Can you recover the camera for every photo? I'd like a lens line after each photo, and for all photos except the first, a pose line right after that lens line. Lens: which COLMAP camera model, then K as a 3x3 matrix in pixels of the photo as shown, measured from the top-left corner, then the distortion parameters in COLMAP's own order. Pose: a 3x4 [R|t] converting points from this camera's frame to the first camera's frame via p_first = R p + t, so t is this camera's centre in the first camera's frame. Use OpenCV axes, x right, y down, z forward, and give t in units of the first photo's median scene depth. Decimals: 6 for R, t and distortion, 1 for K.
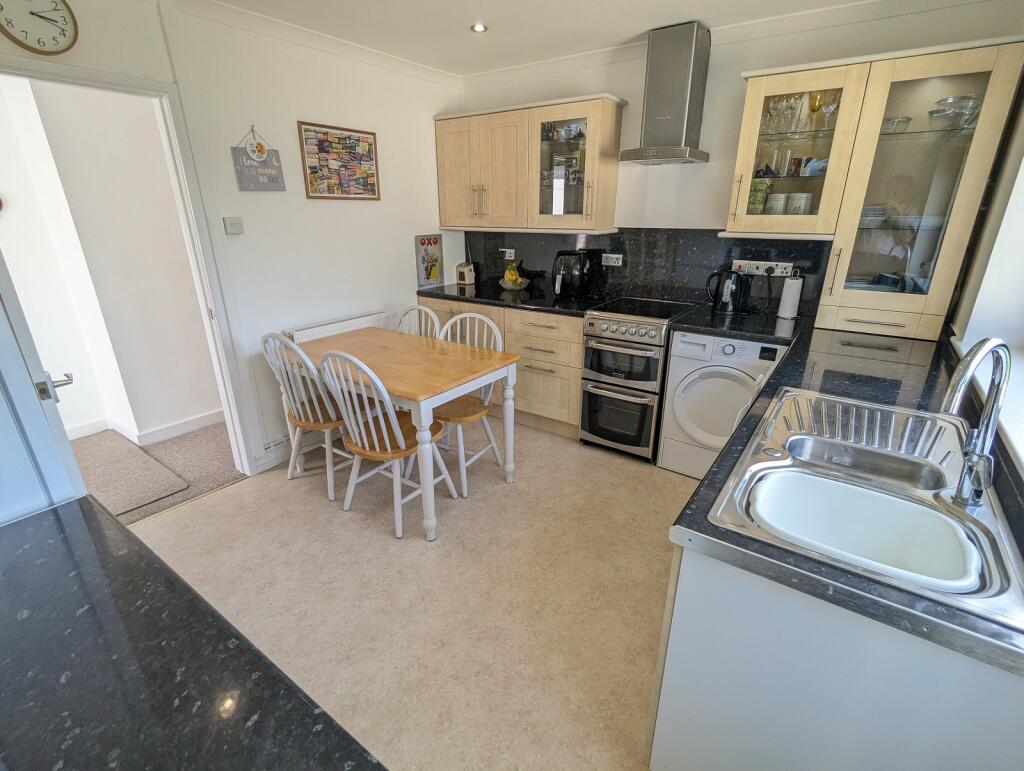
lens RADIAL K [[486.3, 0, 510.6], [0, 486.3, 385.2], [0, 0, 1]] dist [-0.001564, -0.000043]
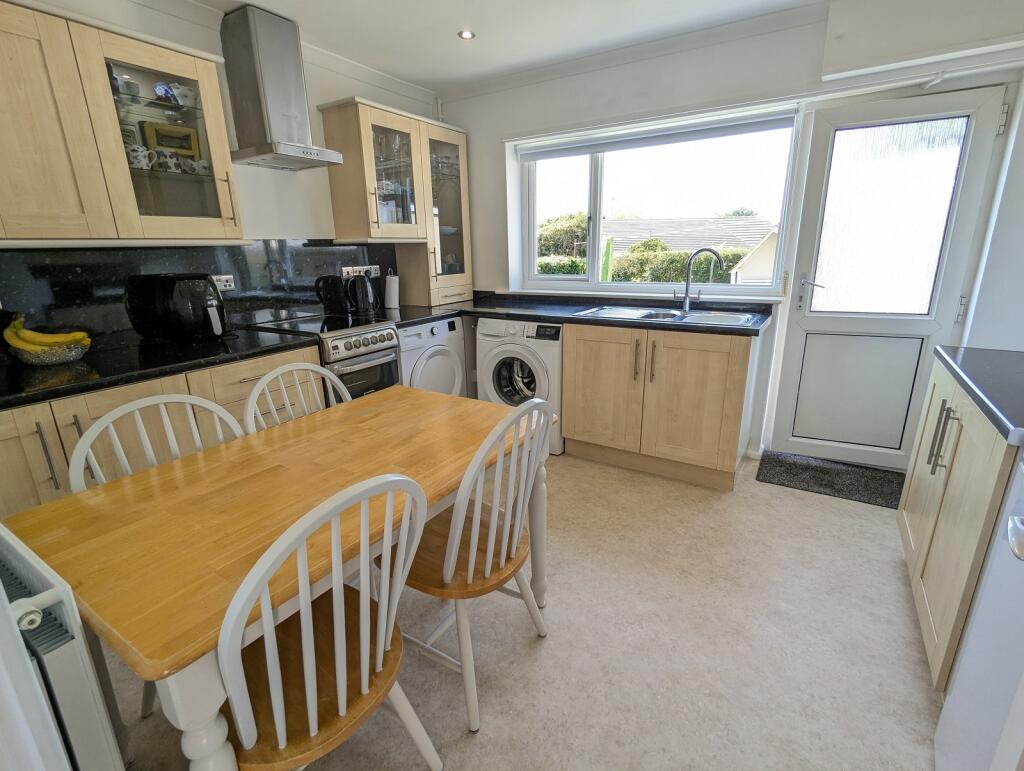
lens RADIAL K [[486.3, 0, 506.3], [0, 486.3, 385.1], [0, 0, 1]] dist [-0.001564, -0.000043]
pose [[-0.046635, -0.270369, 0.961627, -0.654158], [0.358120, 0.894156, 0.268767, -0.184425], [-0.932510, 0.356912, 0.055126, 0.698260]]
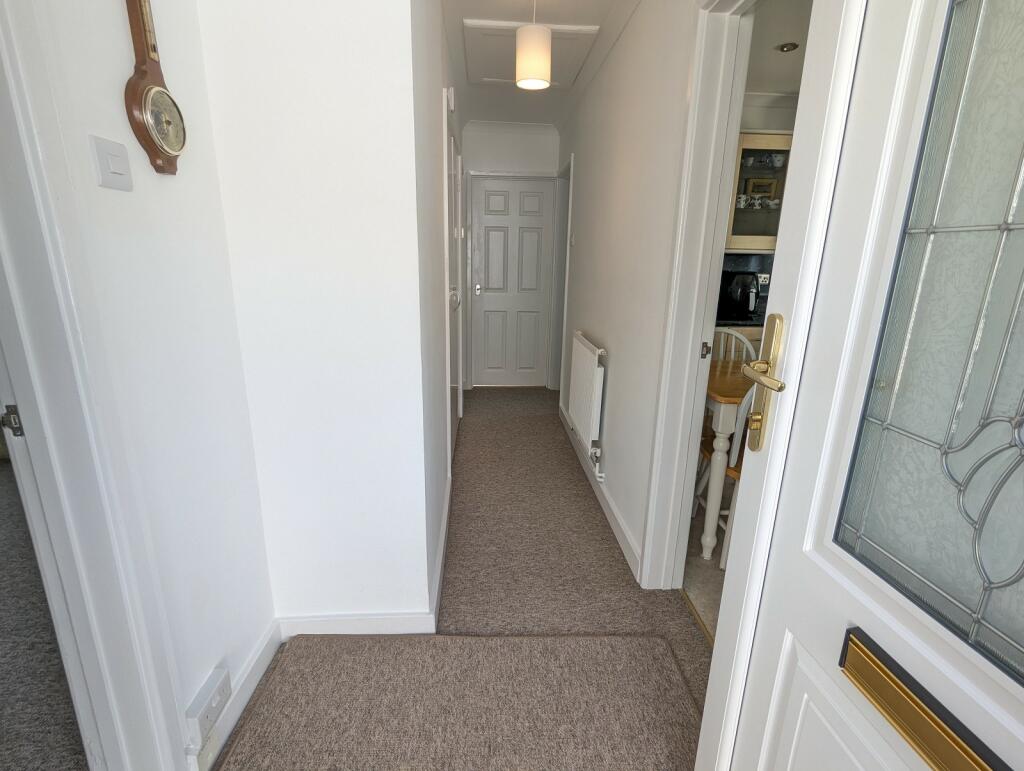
lens RADIAL K [[486.3, 0, 509.8], [0, 486.3, 390.6], [0, 0, 1]] dist [-0.001564, -0.000043]
pose [[0.783106, -0.134379, 0.607196, -1.100282], [0.181625, 0.983227, -0.016645, -0.104968], [-0.594774, 0.123317, 0.794378, 0.559099]]
